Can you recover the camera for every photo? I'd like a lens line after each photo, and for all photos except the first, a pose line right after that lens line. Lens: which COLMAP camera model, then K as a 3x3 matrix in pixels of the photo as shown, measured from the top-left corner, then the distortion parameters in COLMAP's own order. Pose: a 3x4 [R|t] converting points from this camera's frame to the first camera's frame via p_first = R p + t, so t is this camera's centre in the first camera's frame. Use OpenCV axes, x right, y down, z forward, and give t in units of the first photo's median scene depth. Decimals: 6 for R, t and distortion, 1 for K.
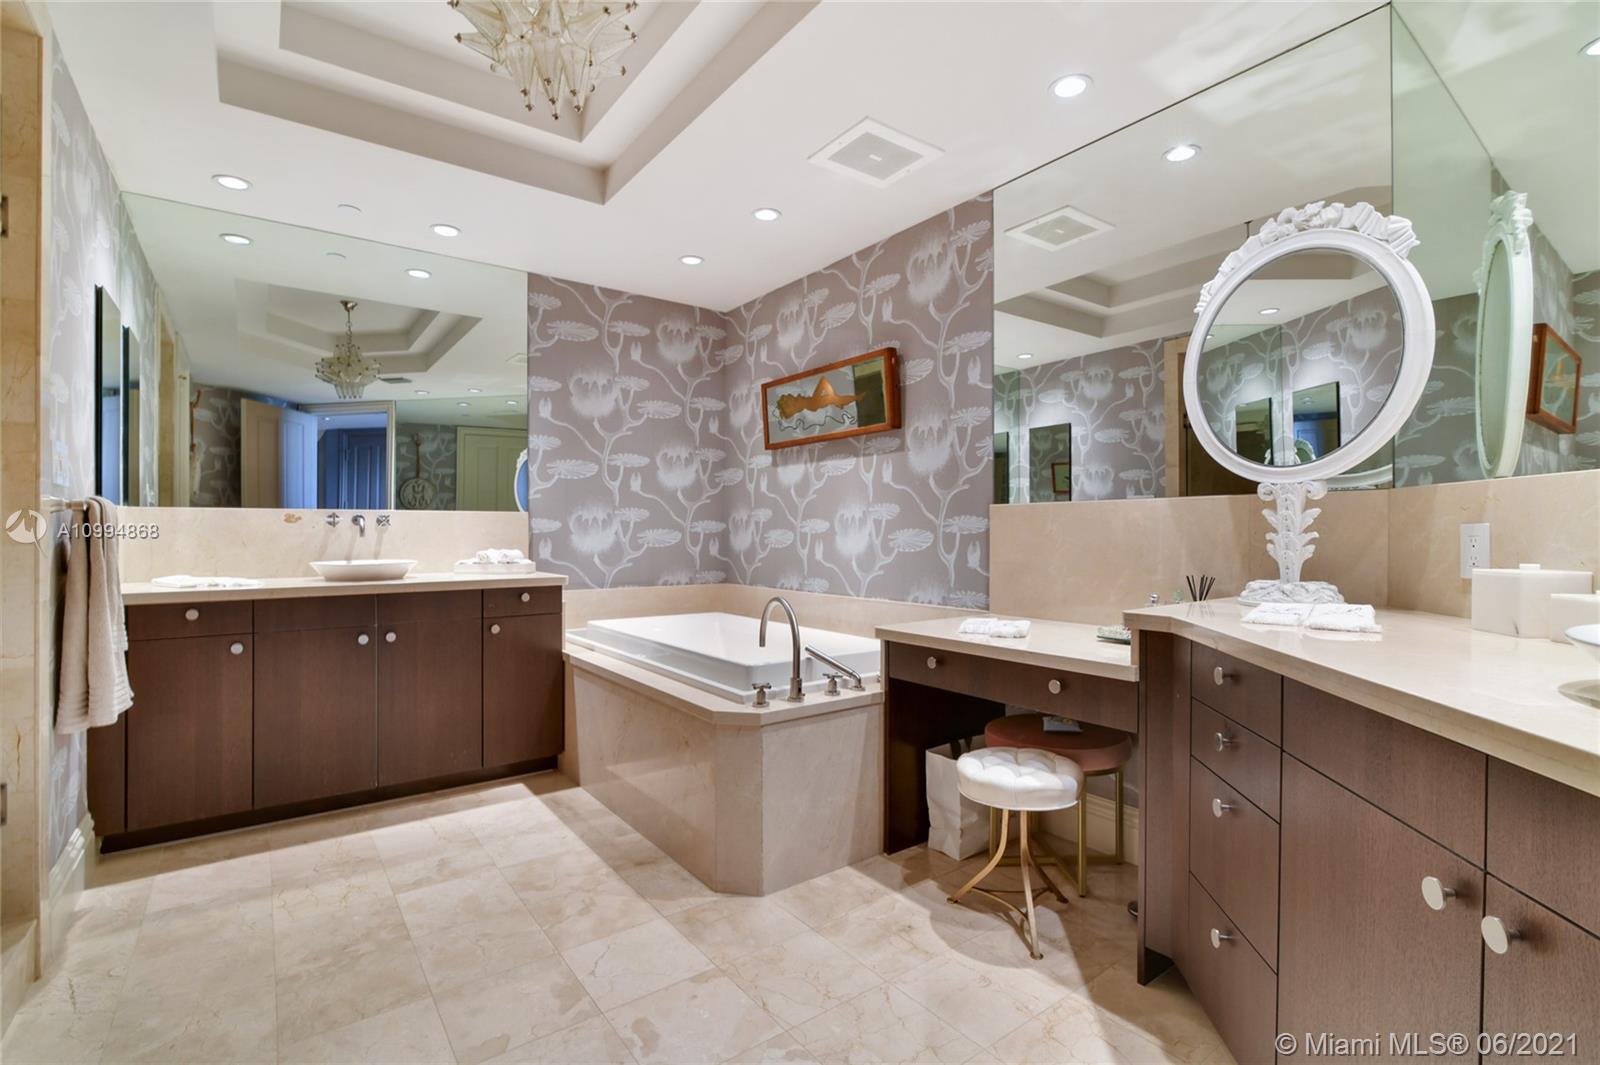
lens RADIAL K [[736.8, 0, 803.6], [0, 736.8, 531.2], [0, 0, 1]] dist [-0.018986, 0.001975]
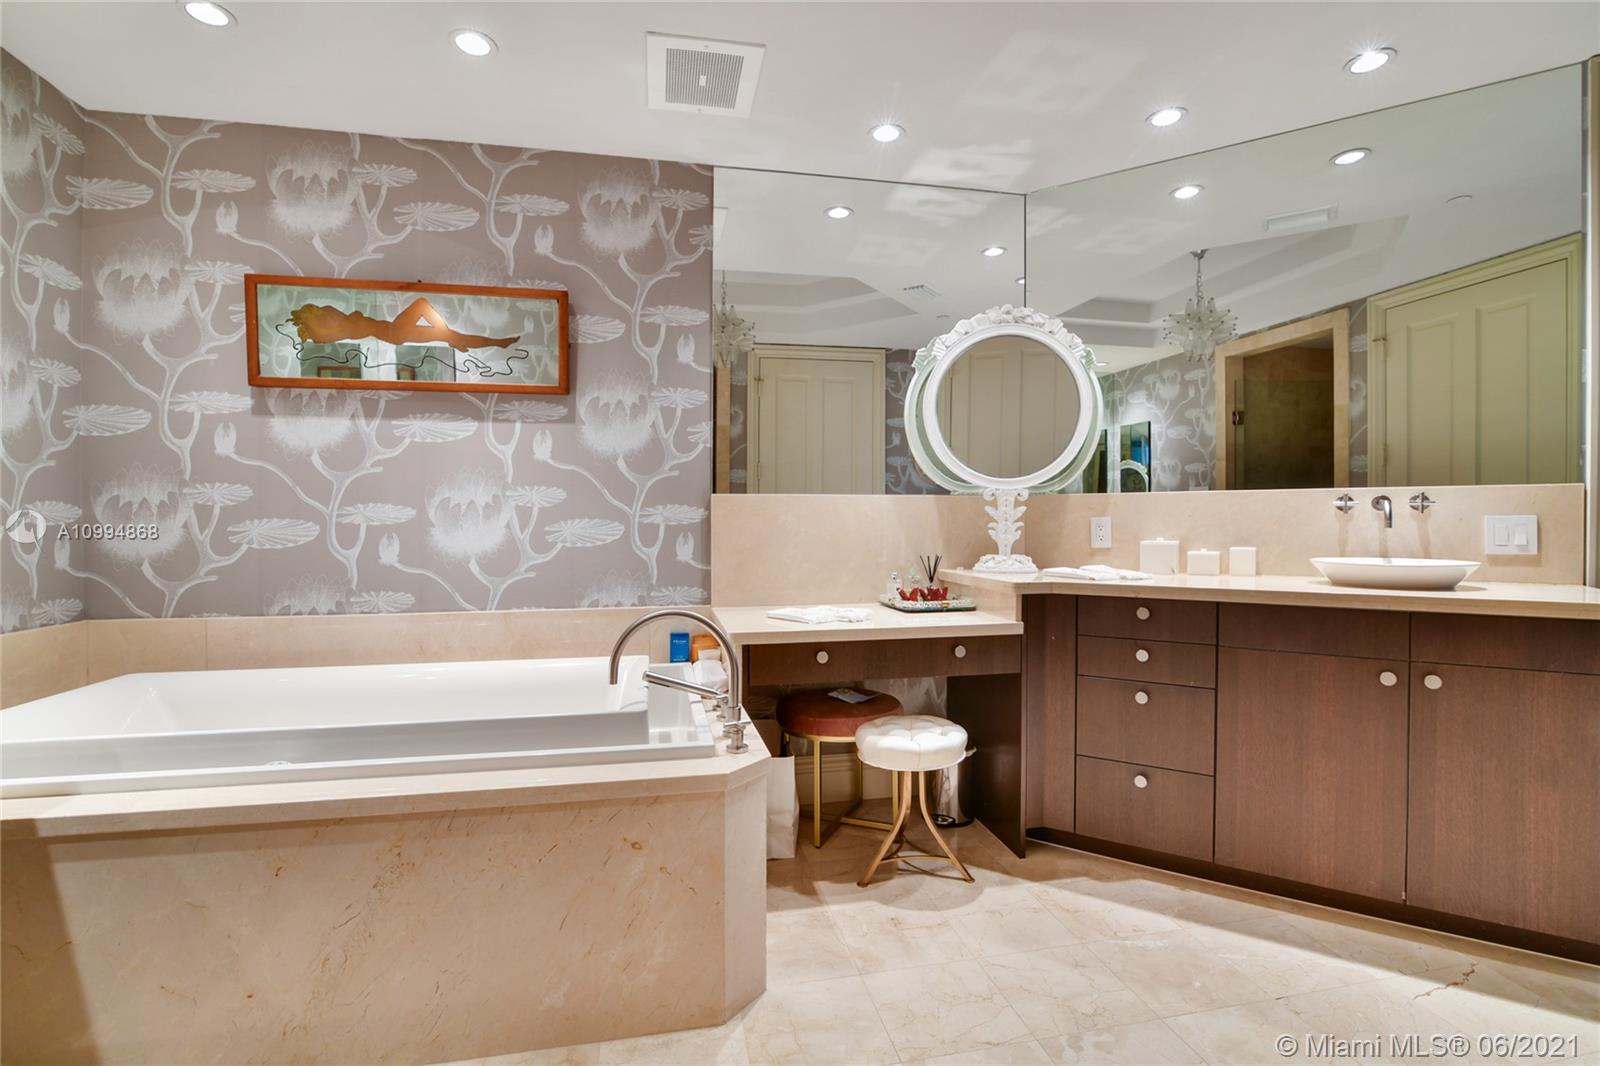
lens RADIAL K [[736.8, 0, 800.5], [0, 736.8, 527.5], [0, 0, 1]] dist [-0.018986, 0.001975]
pose [[0.419344, -0.007024, 0.907800, -0.537754], [0.000608, 0.999972, 0.007456, 0.000505], [-0.907827, -0.002575, 0.419336, 0.464801]]
